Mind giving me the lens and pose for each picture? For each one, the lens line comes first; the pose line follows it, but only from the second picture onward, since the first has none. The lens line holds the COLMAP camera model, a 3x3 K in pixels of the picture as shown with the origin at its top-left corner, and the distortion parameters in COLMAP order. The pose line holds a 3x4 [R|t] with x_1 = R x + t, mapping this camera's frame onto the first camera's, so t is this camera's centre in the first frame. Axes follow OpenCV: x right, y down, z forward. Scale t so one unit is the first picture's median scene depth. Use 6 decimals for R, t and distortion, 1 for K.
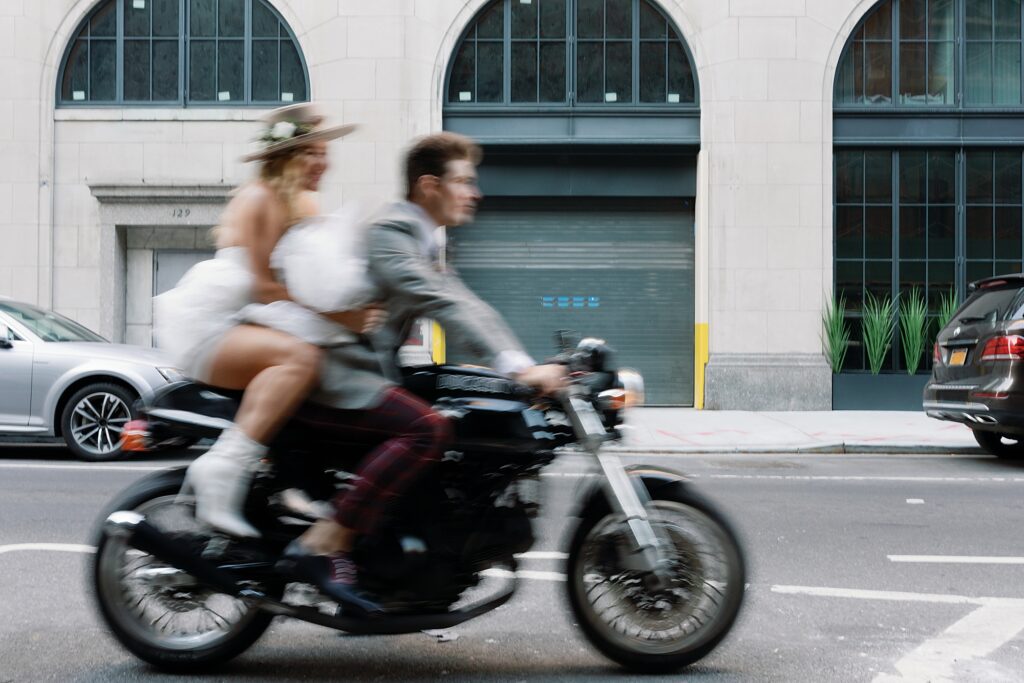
lens RADIAL K [[1048.9, 0, 512.0], [0, 1048.9, 341.5], [0, 0, 1]] dist [0.005241, 0.009825]
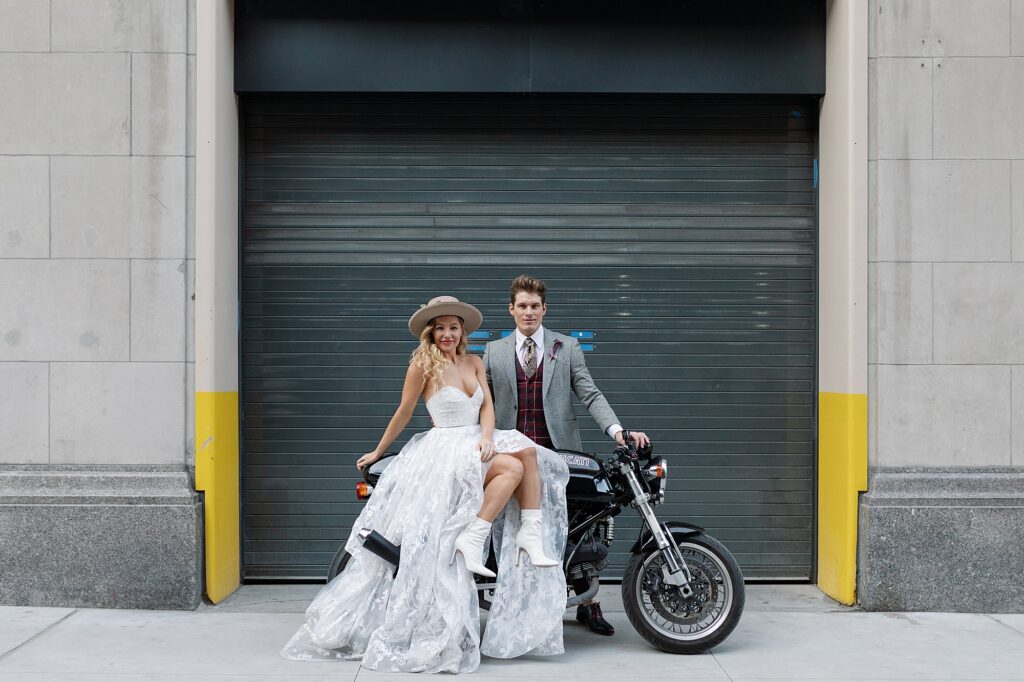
lens RADIAL K [[1048.9, 0, 512.0], [0, 1048.9, 341.0], [0, 0, 1]] dist [0.005241, 0.009825]
pose [[0.999060, -0.001894, 0.043312, 0.029866], [0.003124, 0.999593, -0.028347, -0.026080], [-0.043241, 0.028456, 0.998659, 0.574367]]
